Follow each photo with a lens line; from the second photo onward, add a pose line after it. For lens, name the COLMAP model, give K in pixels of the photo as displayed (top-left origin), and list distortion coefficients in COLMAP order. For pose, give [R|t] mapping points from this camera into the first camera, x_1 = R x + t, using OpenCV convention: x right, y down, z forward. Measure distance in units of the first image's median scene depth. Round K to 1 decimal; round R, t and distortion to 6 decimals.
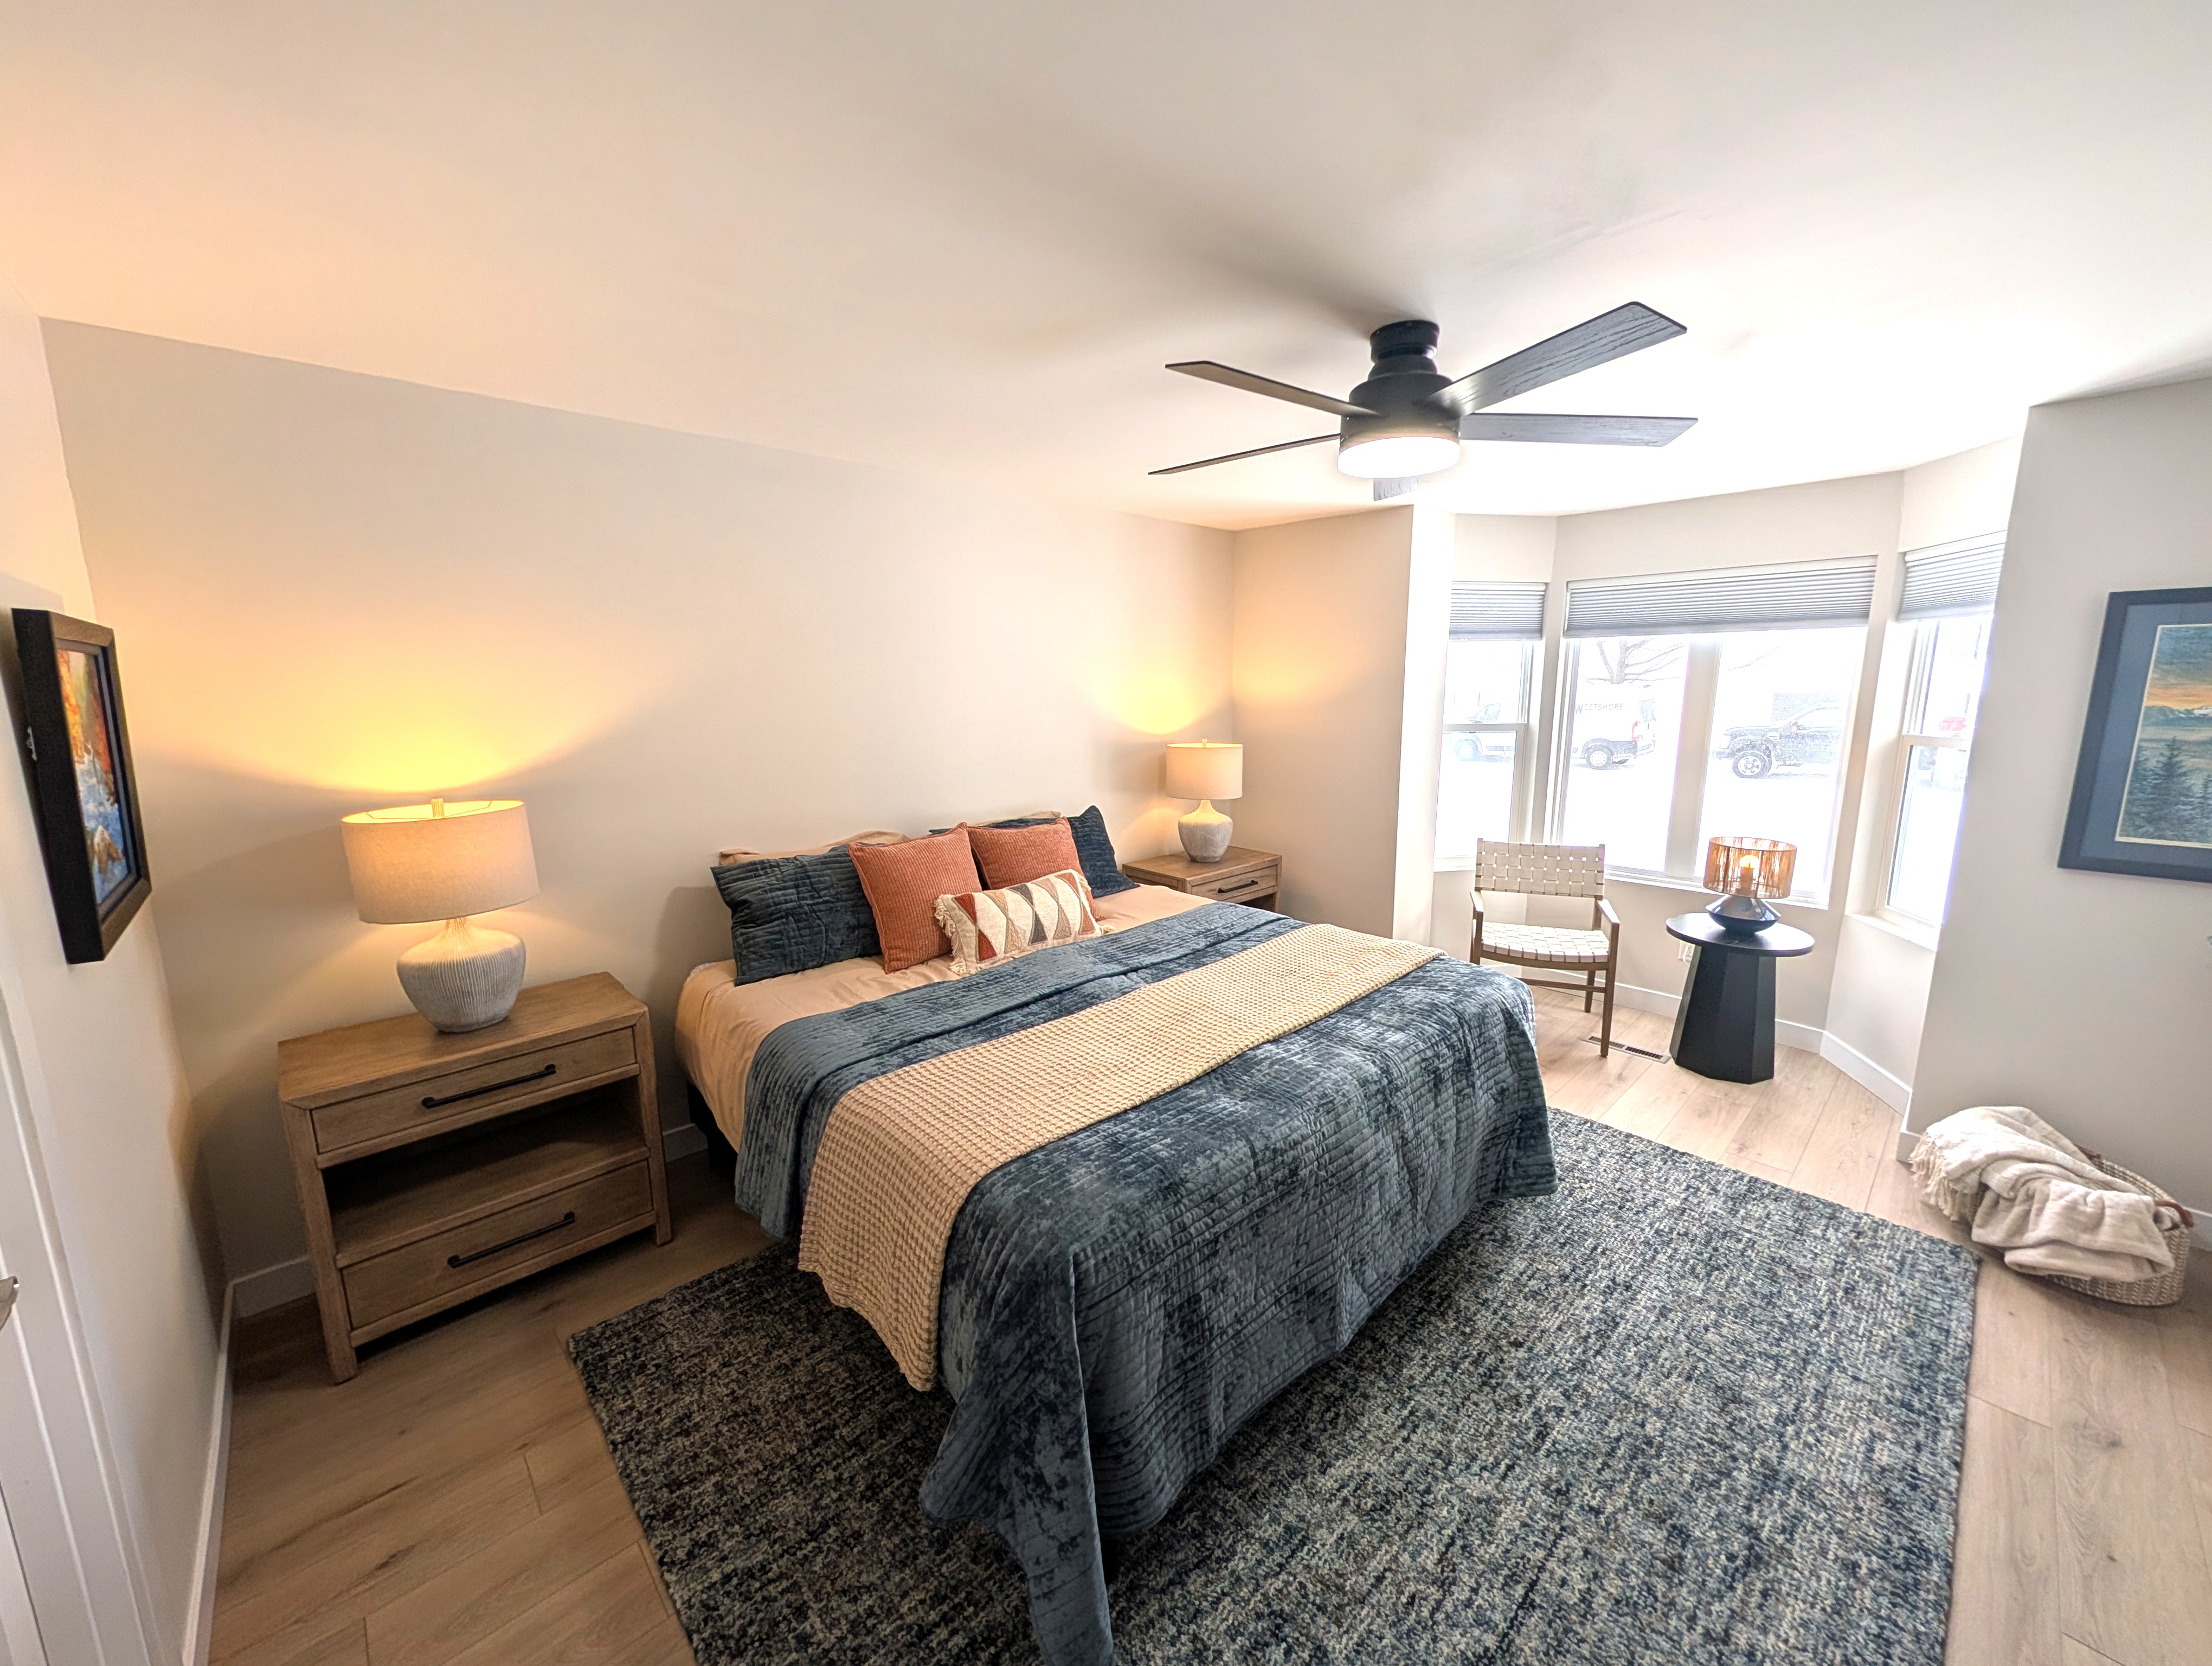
lens RADIAL K [[851.9, 0, 1106.0], [0, 851.9, 833.0], [0, 0, 1]] dist [-0.001941, -0.000185]
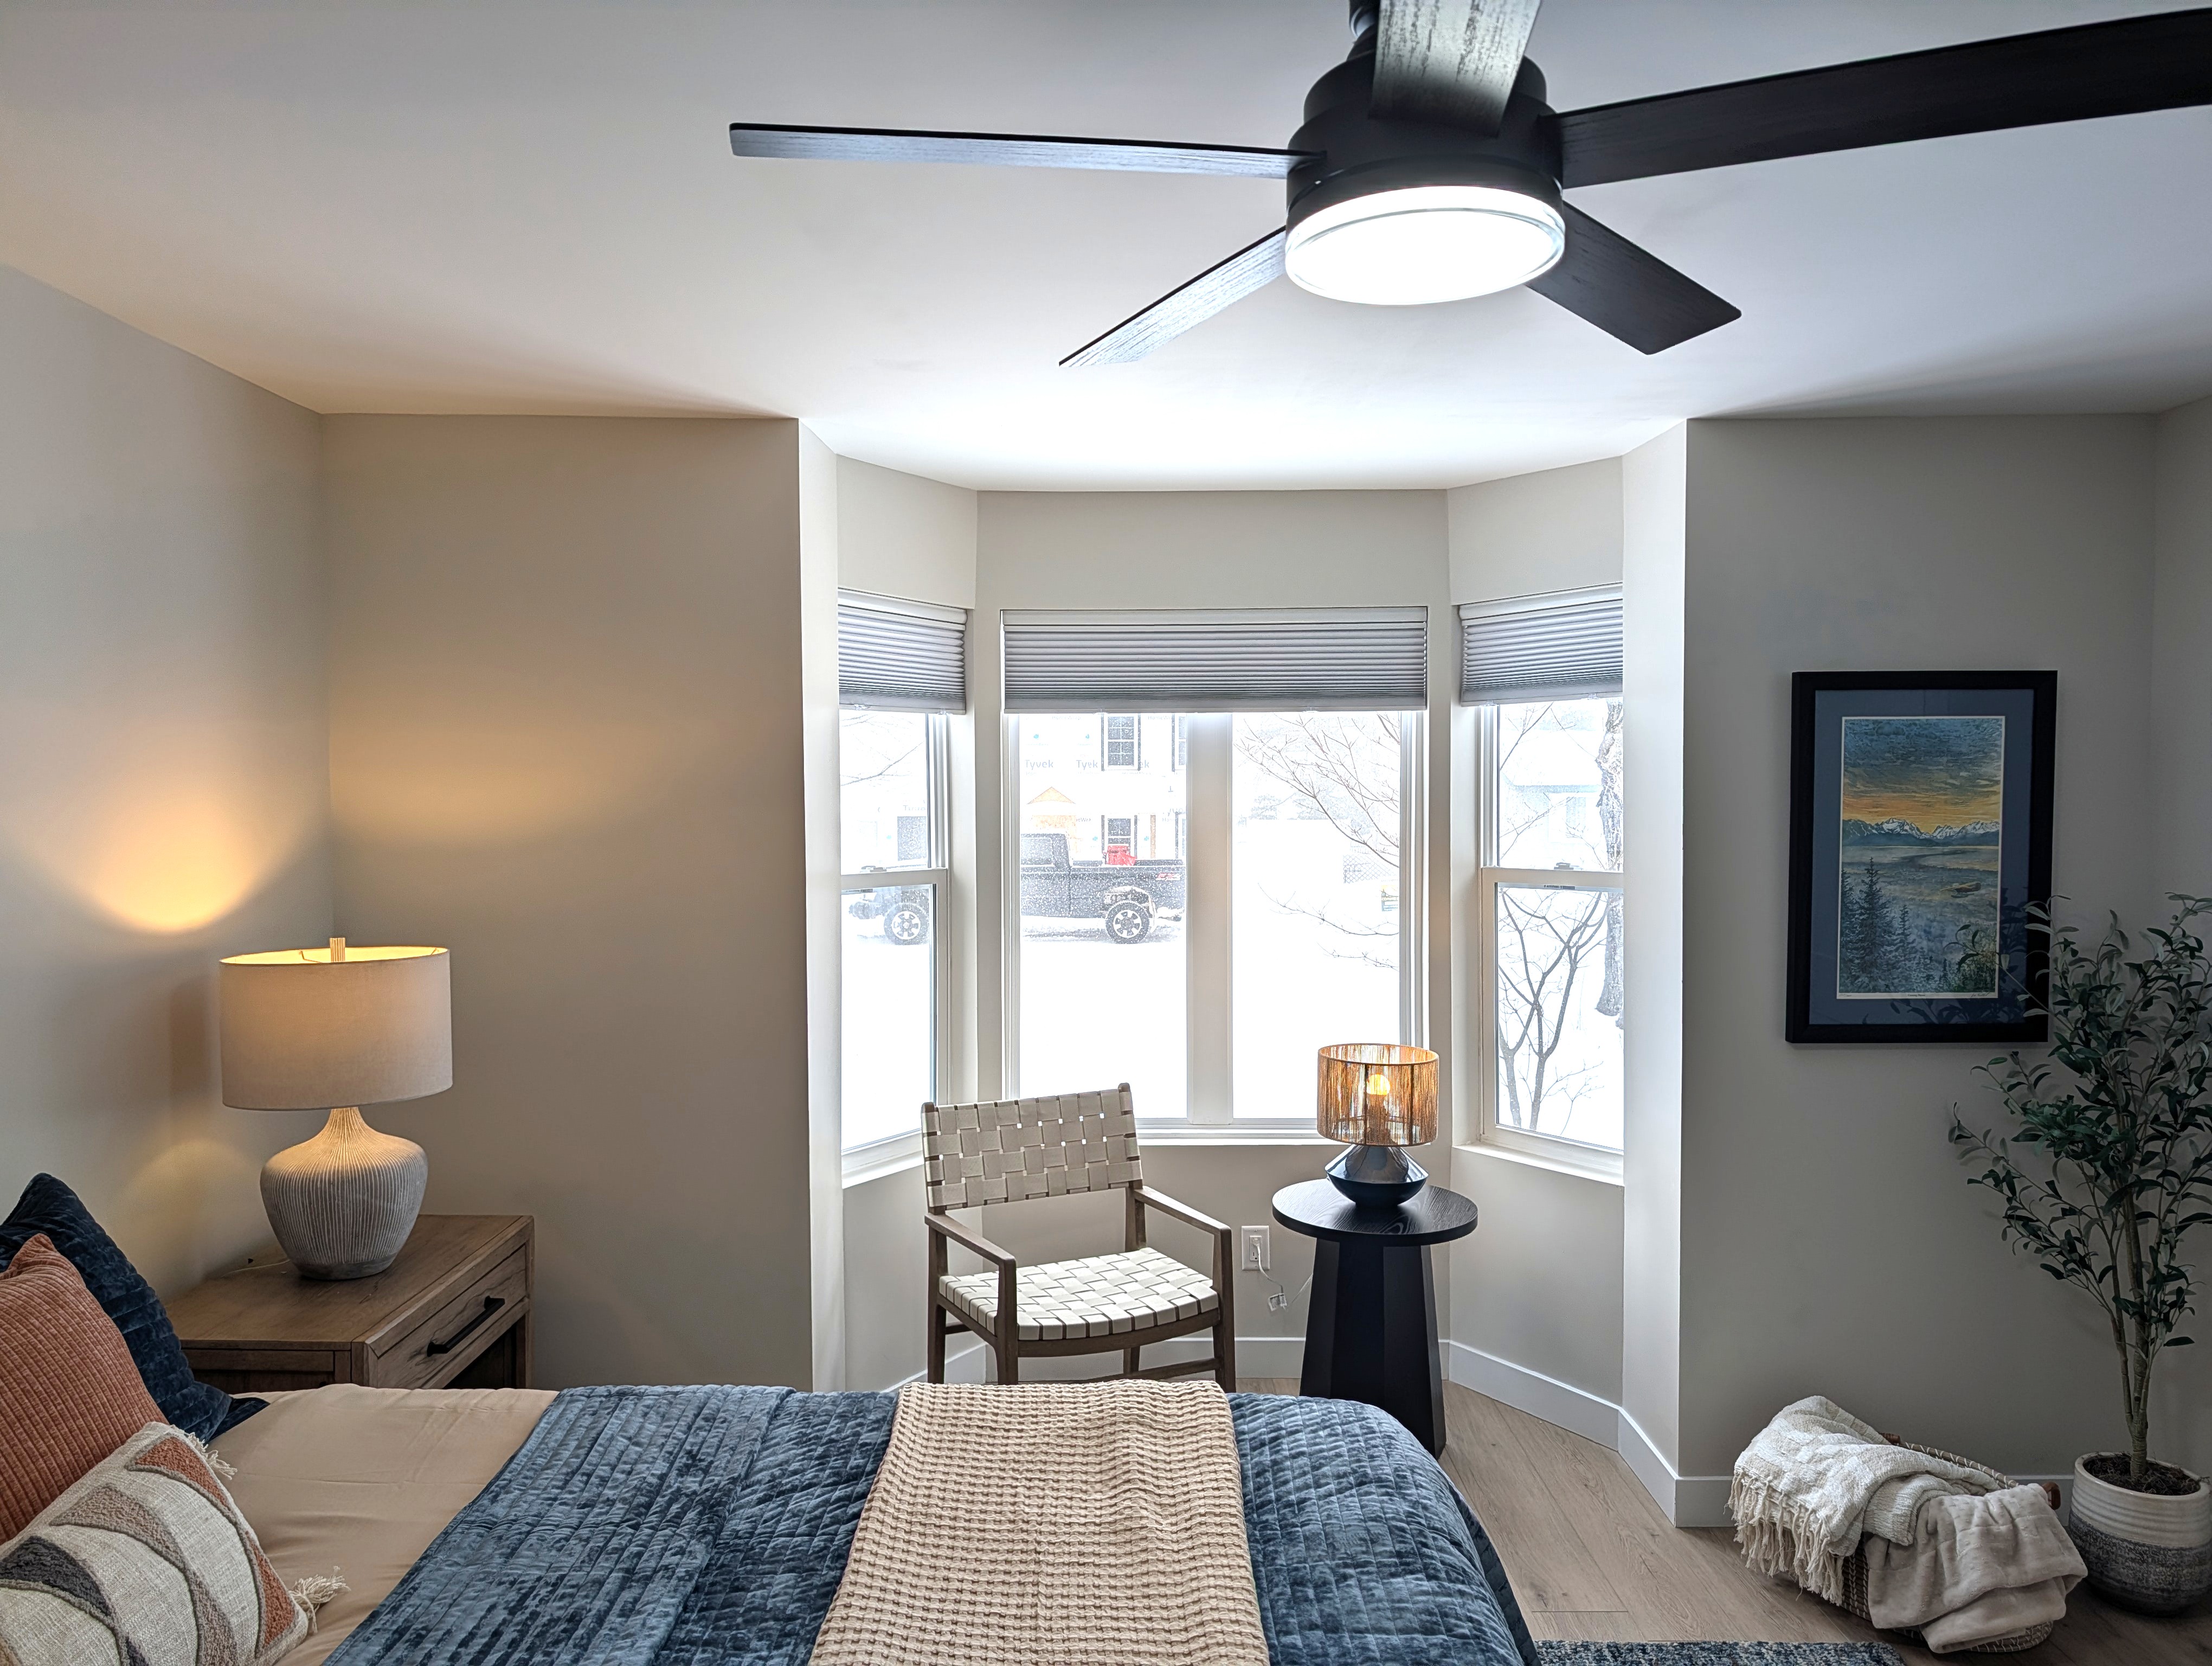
lens RADIAL K [[1592.7, 0, 1106.0], [0, 1592.7, 833.0], [0, 0, 1]] dist [0.008048, -0.002652]
pose [[0.686092, -0.013810, 0.727384, -0.229620], [0.126118, 0.986940, -0.100222, -0.064105], [-0.716500, 0.160498, 0.678873, 0.414219]]
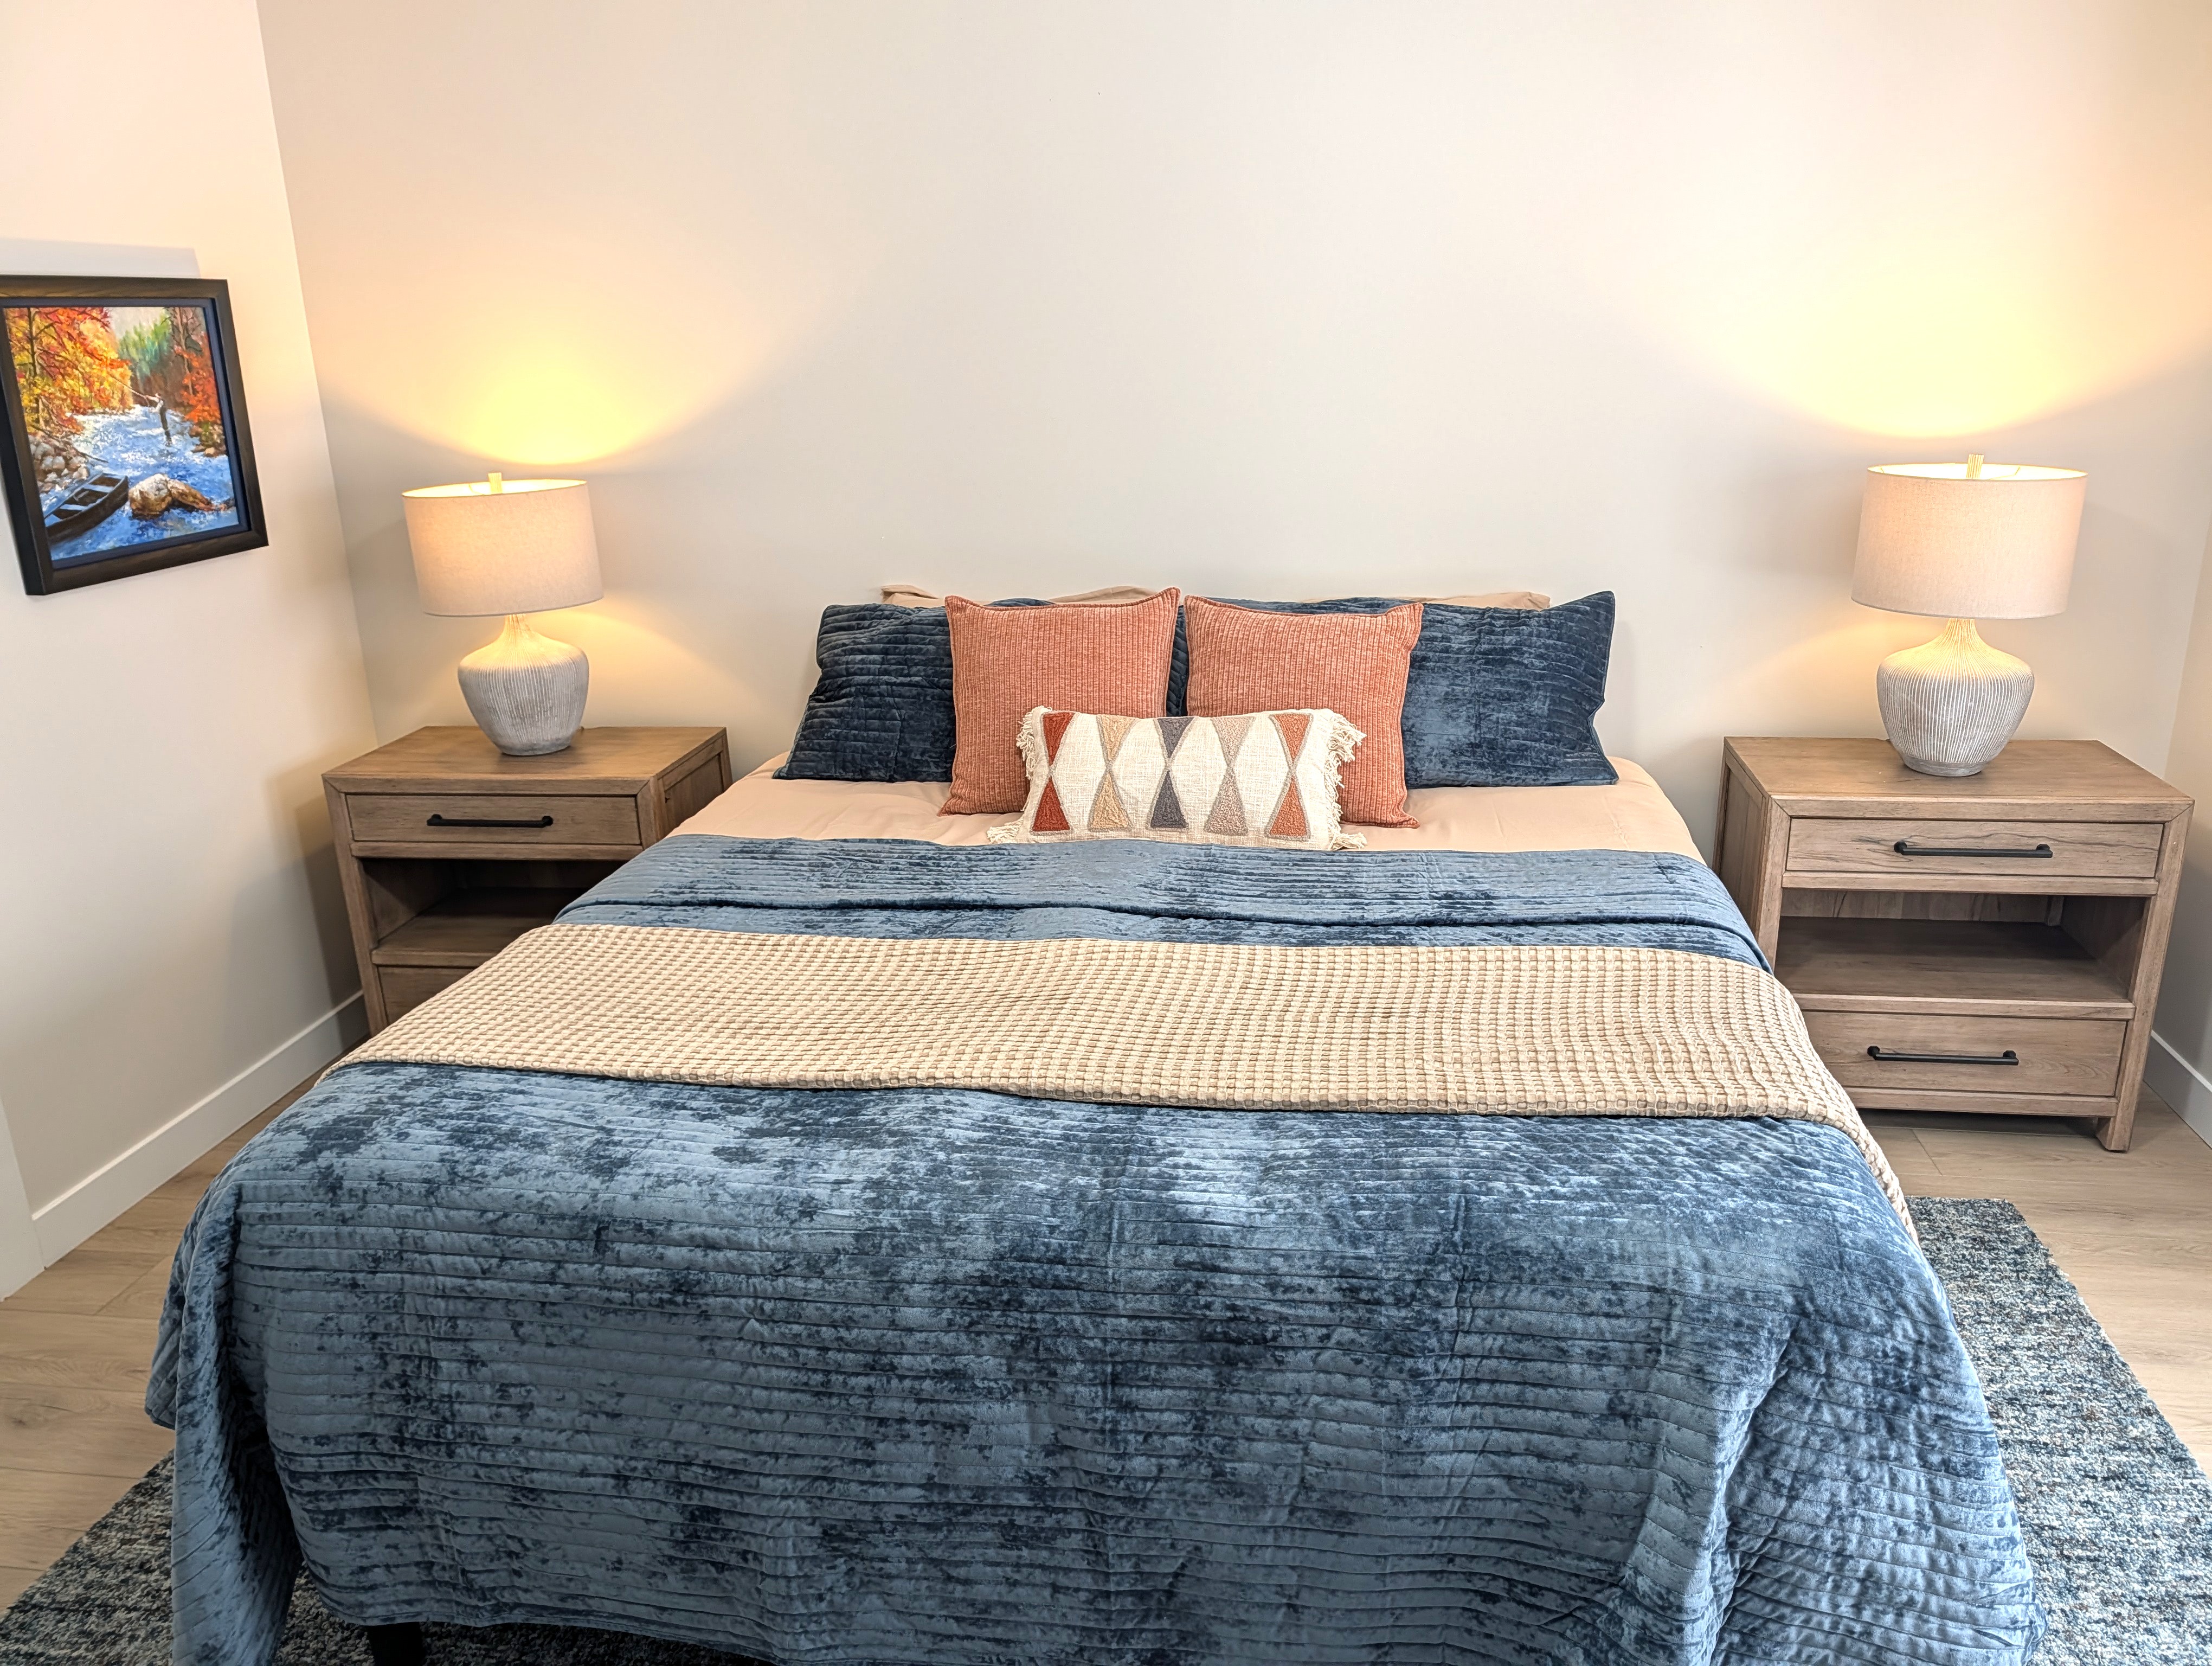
lens RADIAL K [[1592.7, 0, 1106.0], [0, 1592.7, 833.0], [0, 0, 1]] dist [0.008048, -0.002652]
pose [[0.632354, 0.235366, -0.738059, 0.635261], [-0.116303, 0.970774, 0.209932, -0.073740], [0.765900, -0.046913, 0.641246, 0.332036]]
